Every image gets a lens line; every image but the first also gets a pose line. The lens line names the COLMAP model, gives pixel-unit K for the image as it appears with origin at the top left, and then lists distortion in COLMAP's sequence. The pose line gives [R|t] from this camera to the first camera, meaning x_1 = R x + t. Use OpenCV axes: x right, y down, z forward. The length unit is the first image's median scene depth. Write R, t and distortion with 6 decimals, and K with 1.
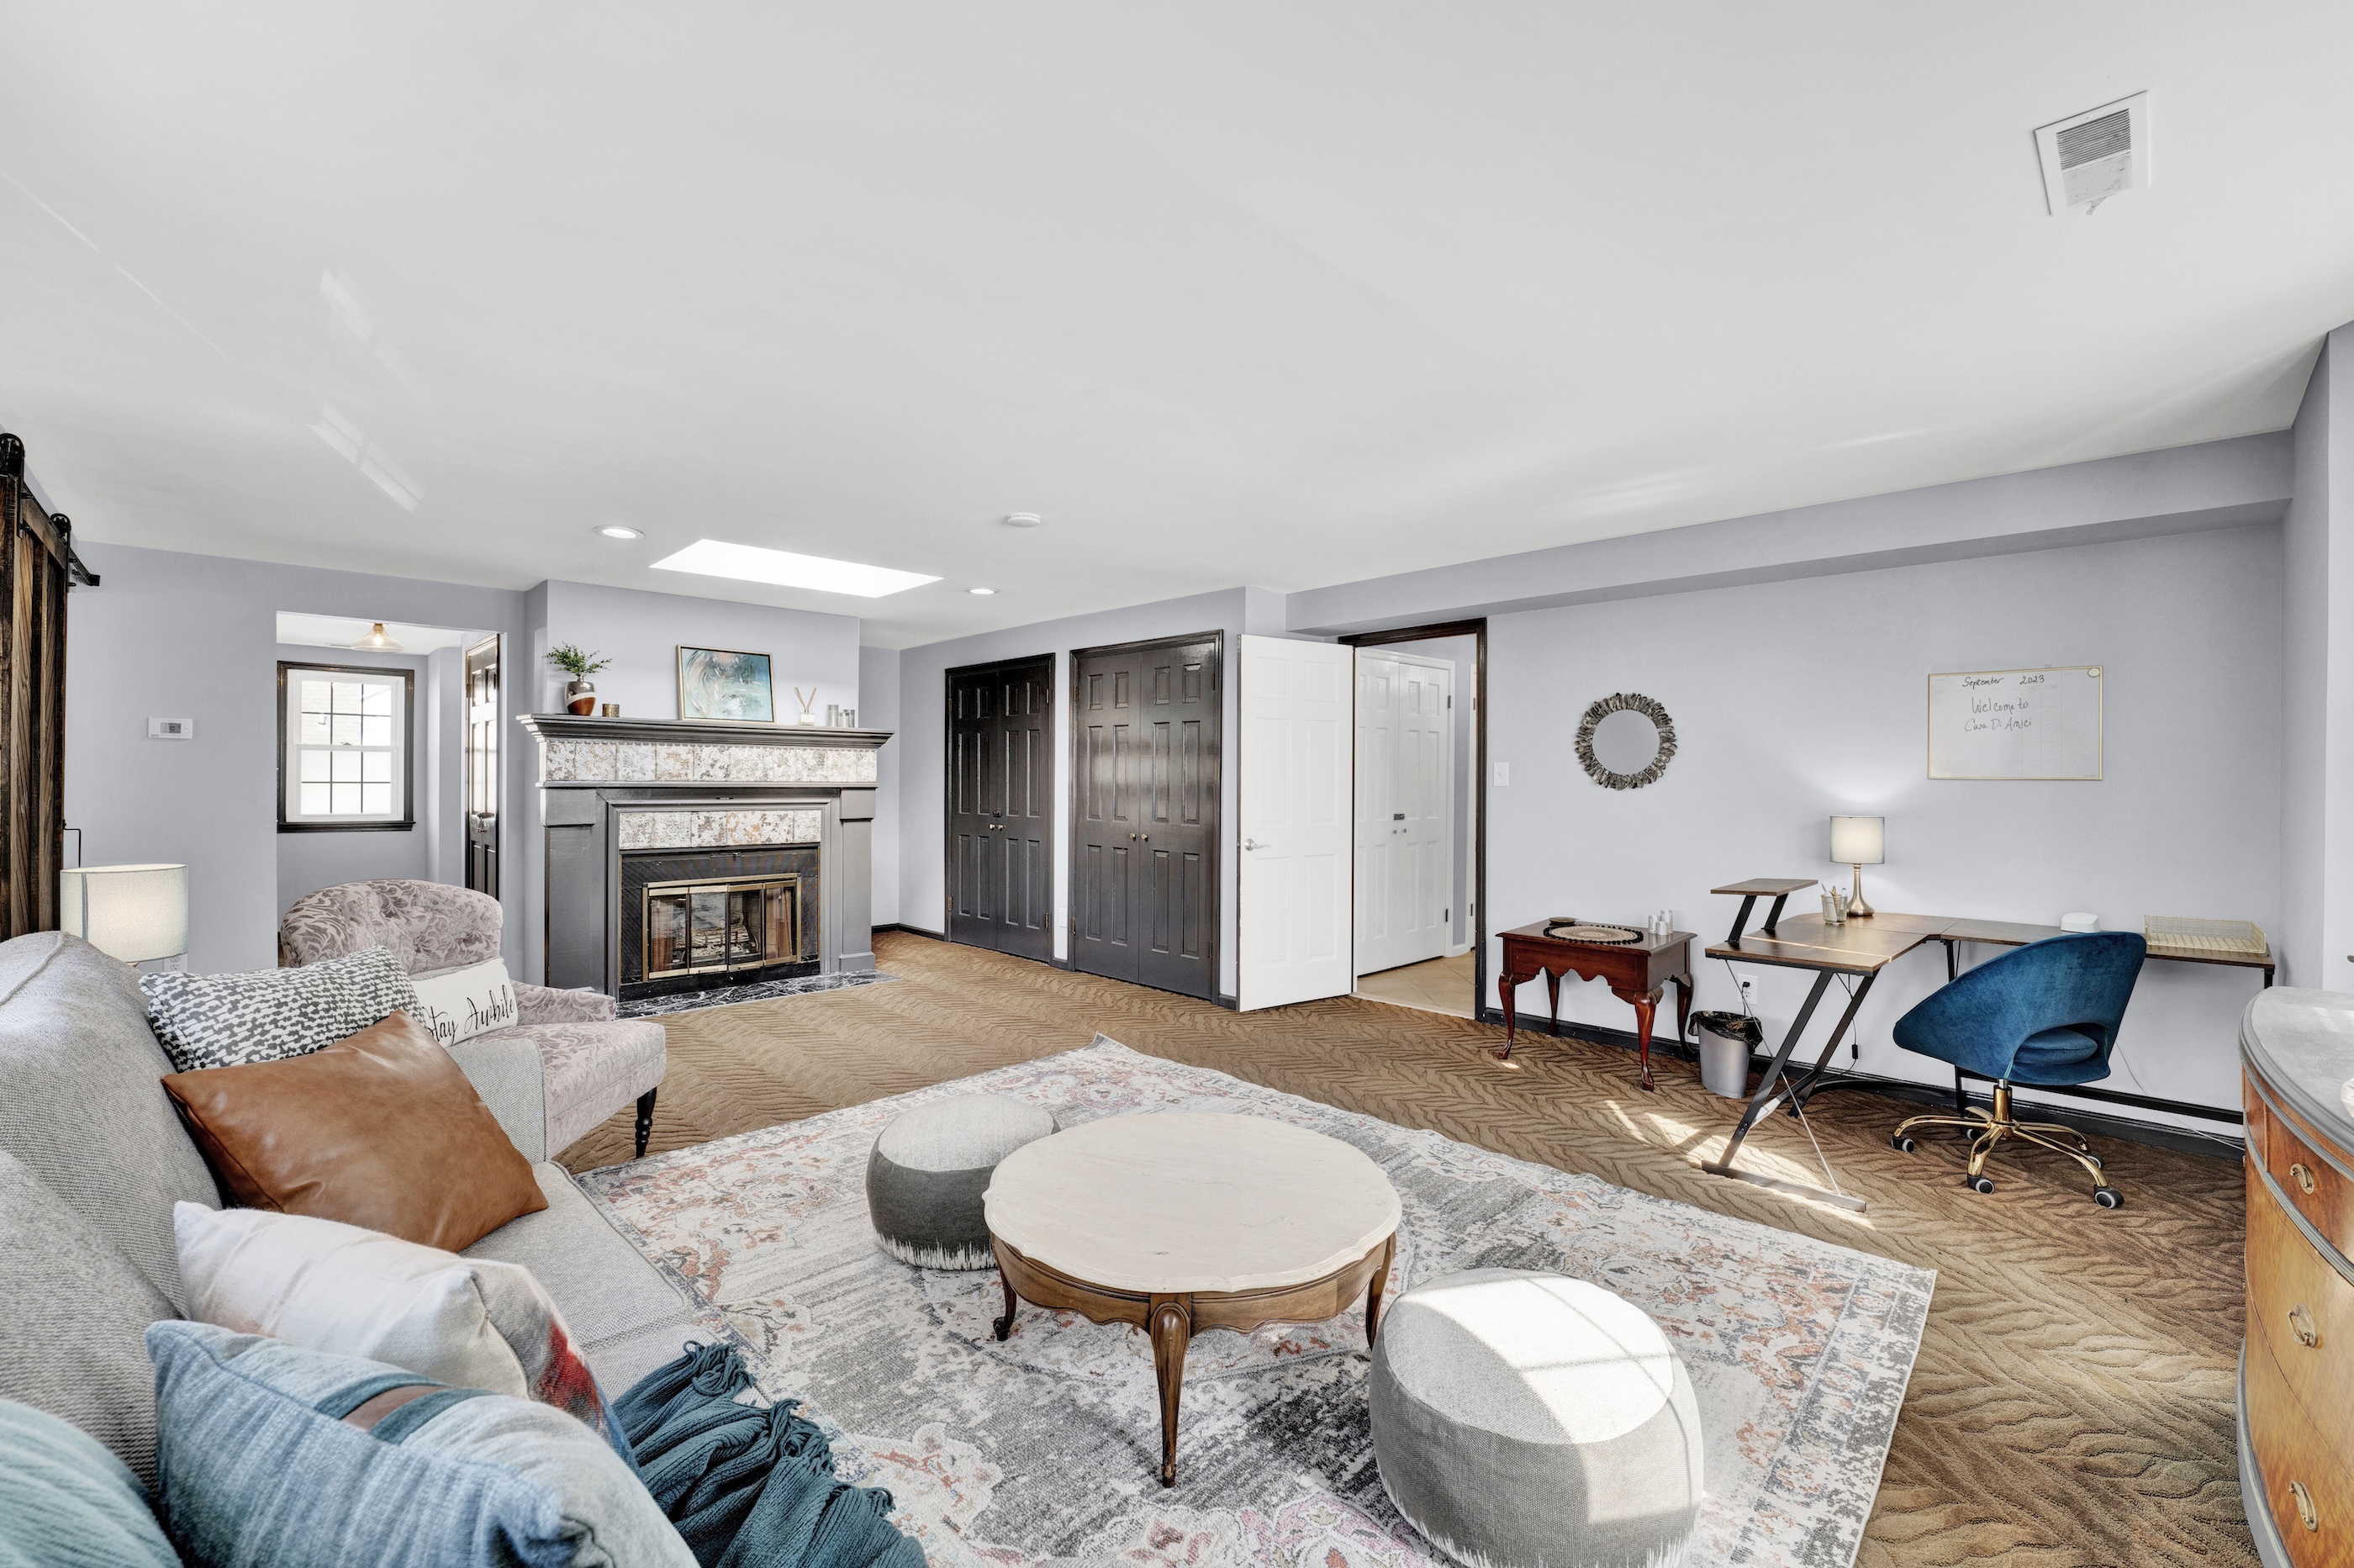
lens RADIAL K [[1004.5, 0, 1179.1], [0, 1004.5, 762.1], [0, 0, 1]] dist [0.000101, 0.000029]
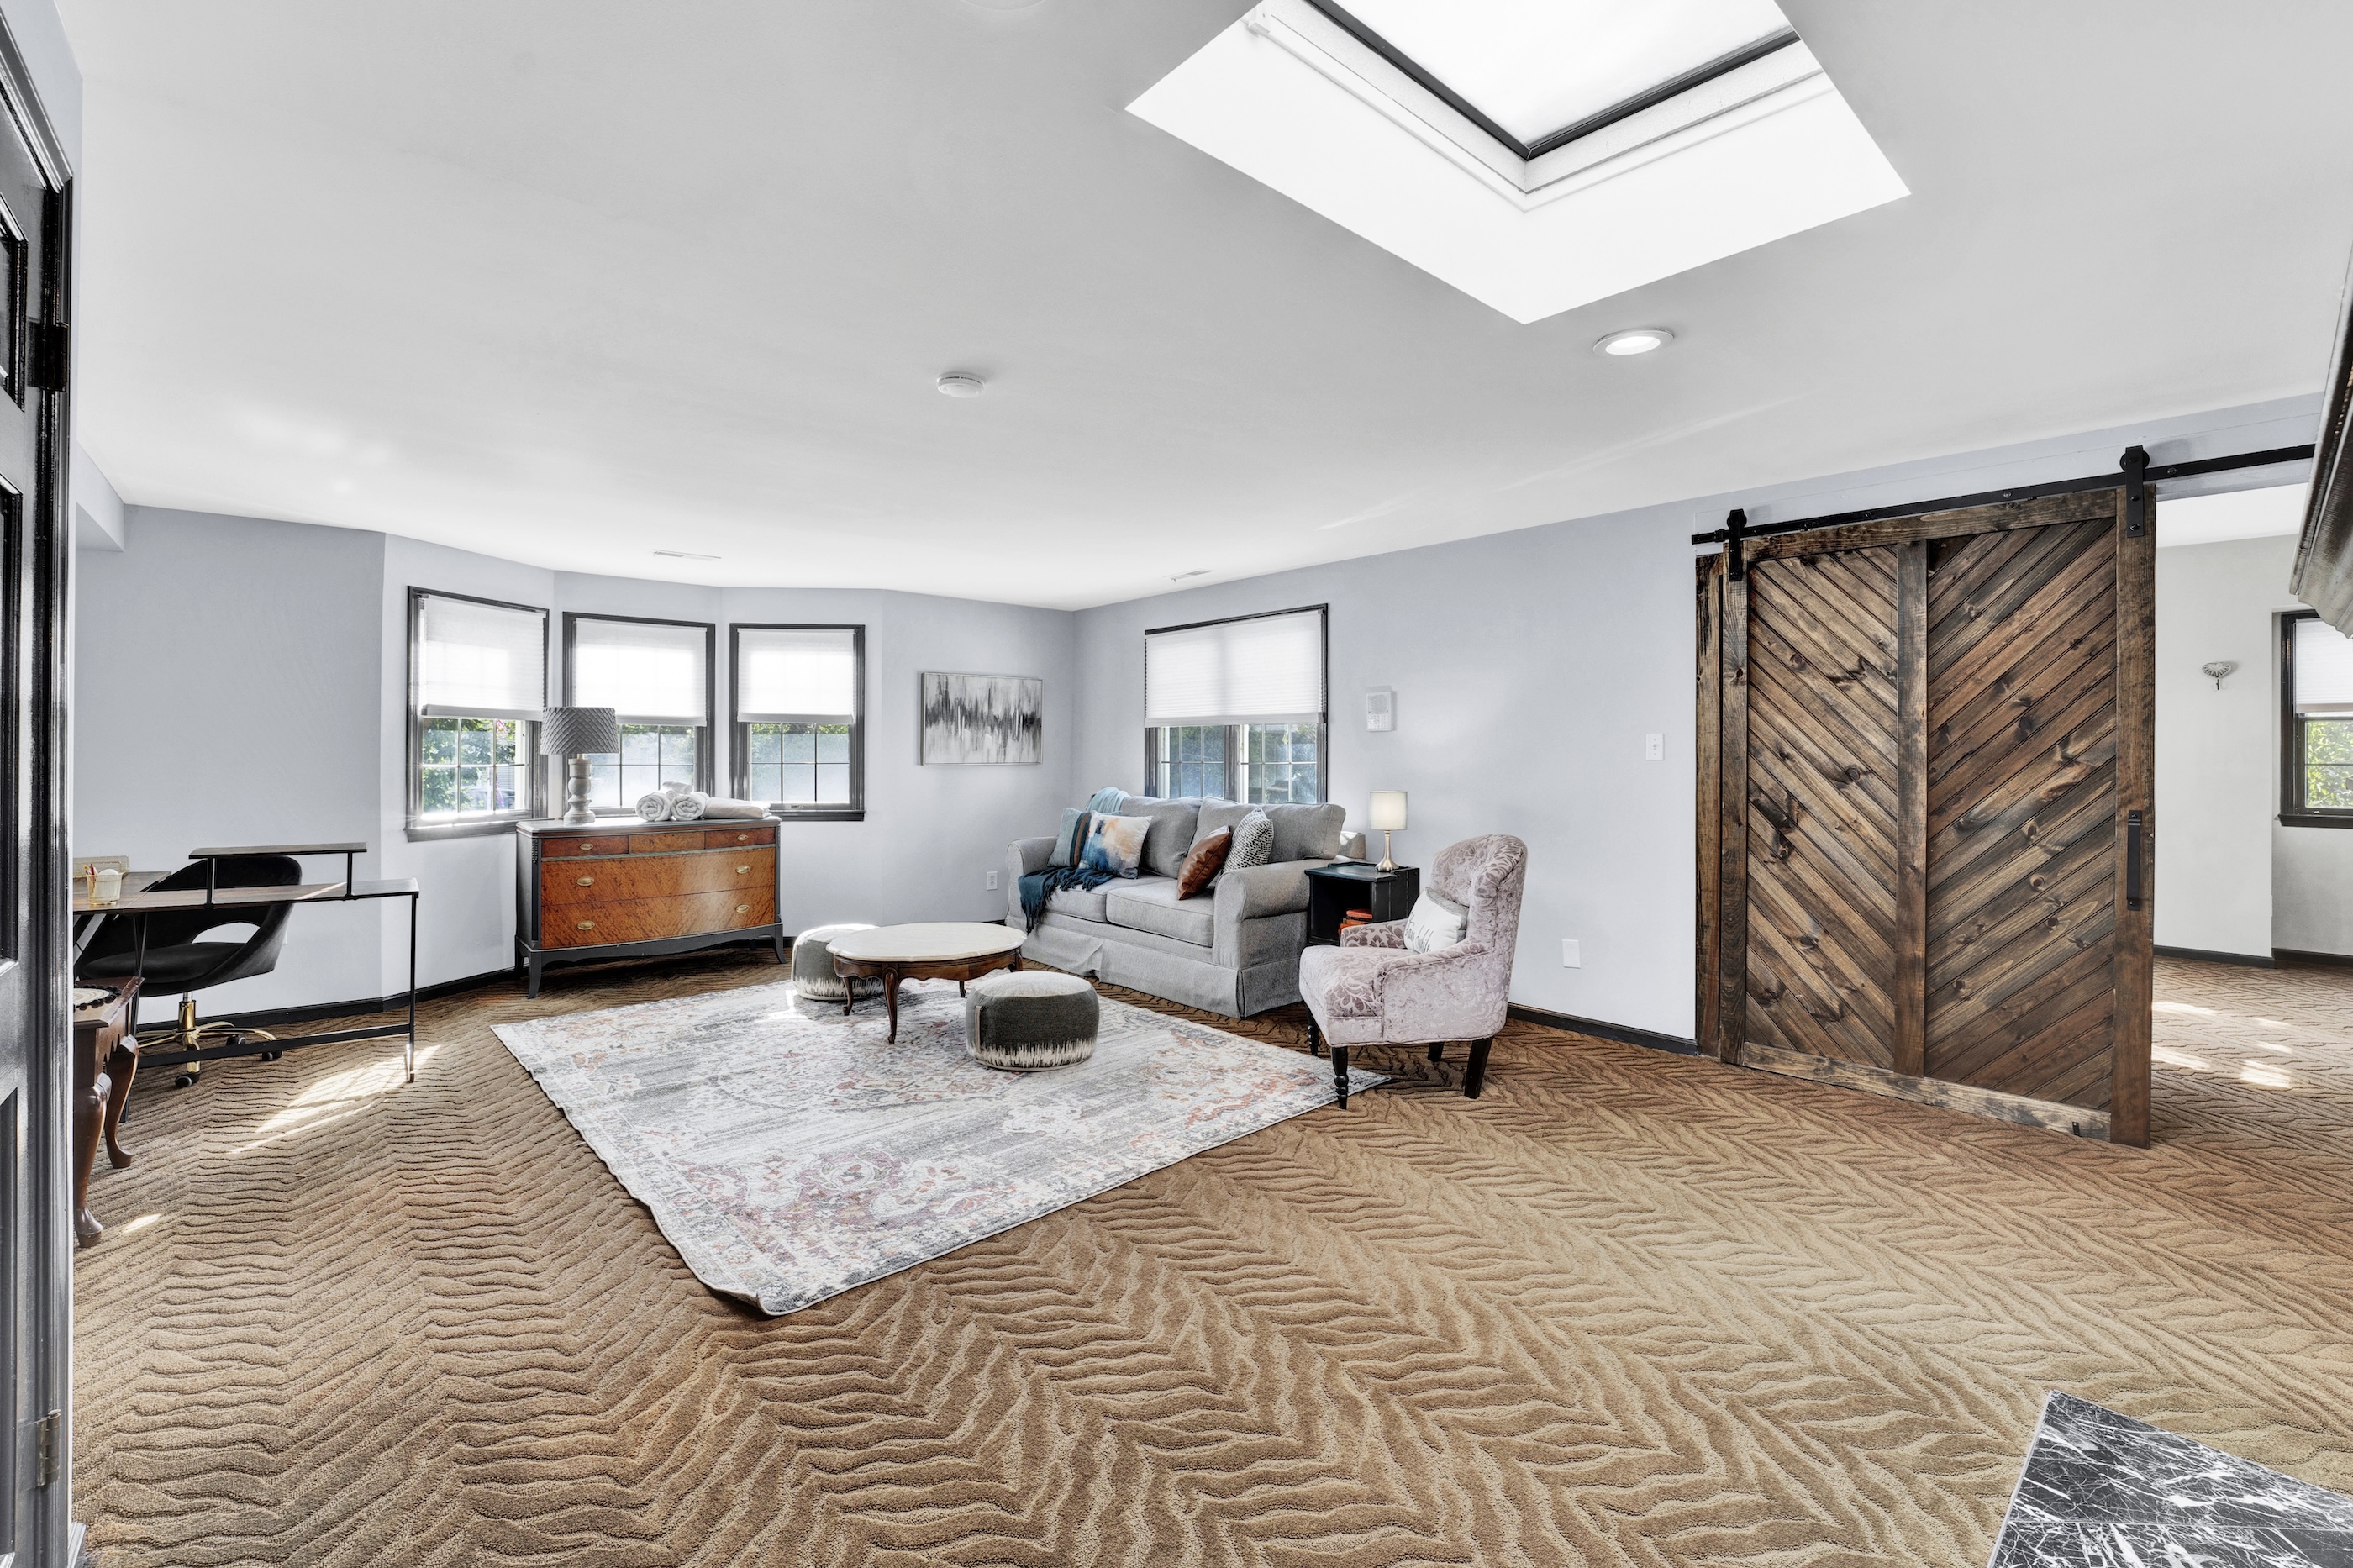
lens RADIAL K [[1004.0, 0, 1178.6], [0, 1004.0, 762.1], [0, 0, 1]] dist [0.000101, 0.000029]
pose [[-0.998138, -0.002041, 0.060963, -0.370529], [-0.001983, 0.999998, 0.001022, 0.026741], [-0.060965, 0.000899, -0.998139, 1.776554]]
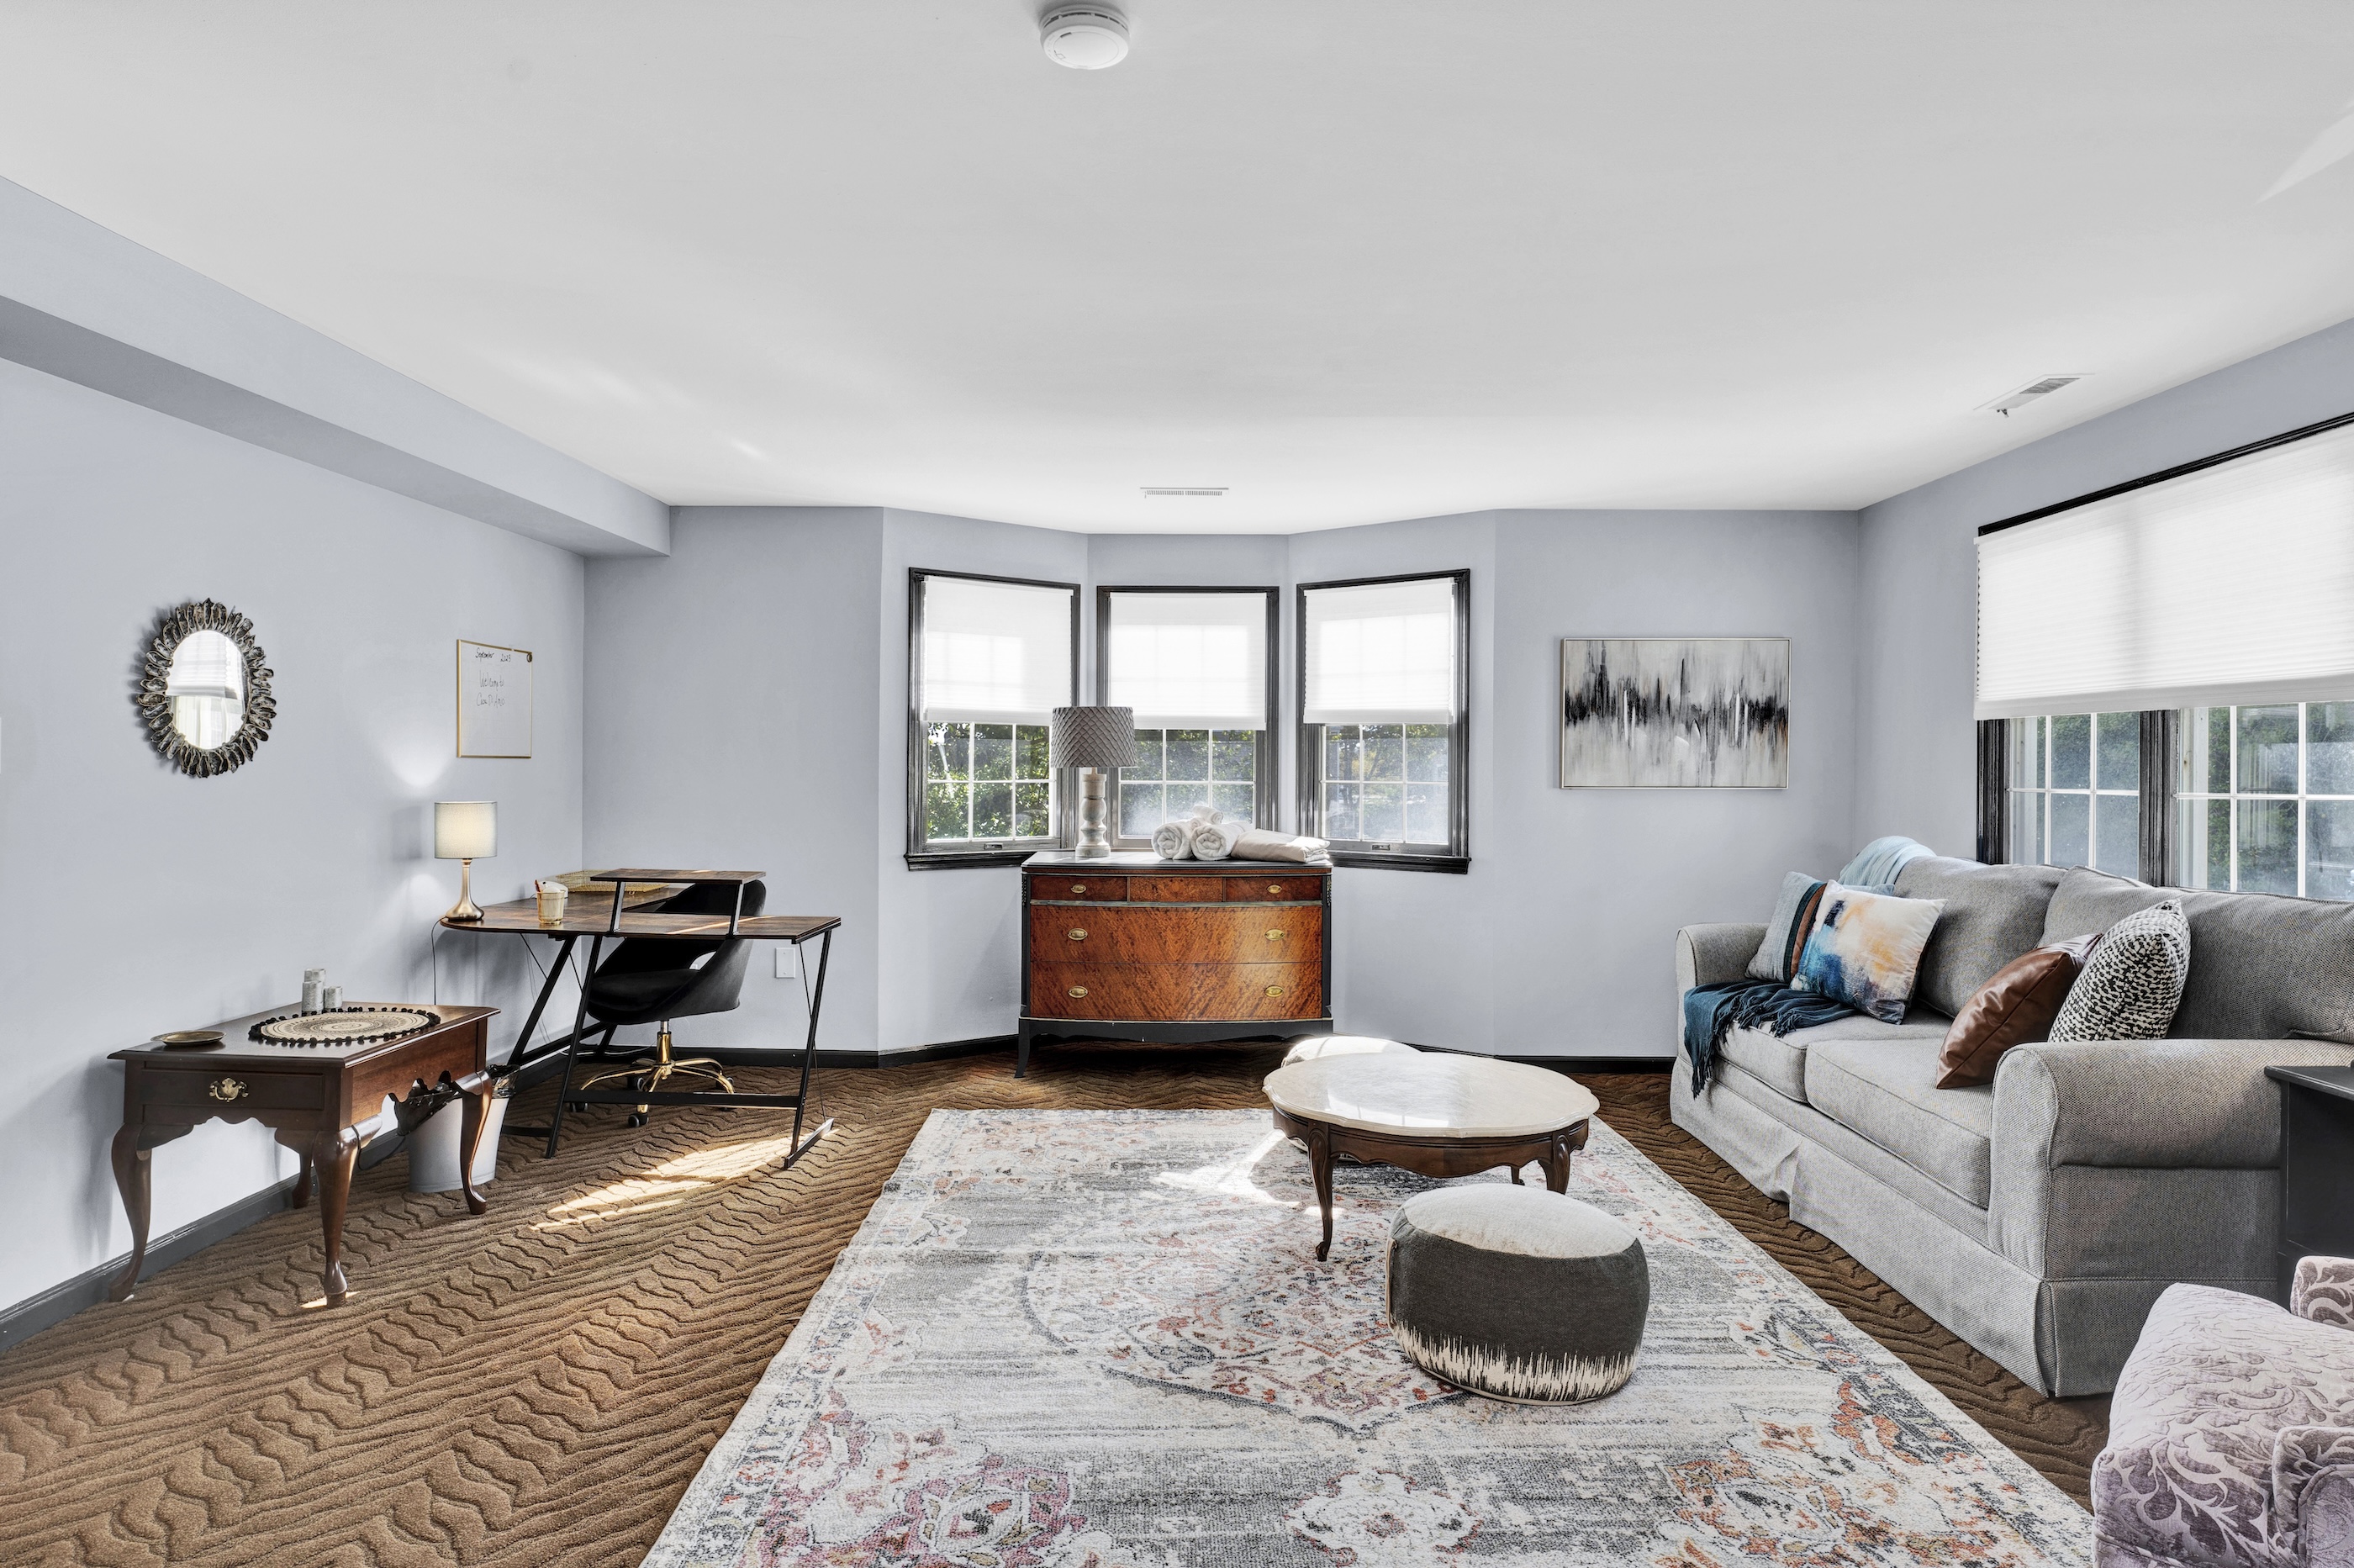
lens RADIAL K [[1342.5, 0, 1181.5], [0, 1342.5, 768.7], [0, 0, 1]] dist [0.005698, 0.000329]
pose [[-0.708406, -0.006777, 0.705772, -0.540993], [-0.012082, 0.999924, -0.002525, 0.022323], [-0.705701, -0.010315, -0.708434, 1.375843]]
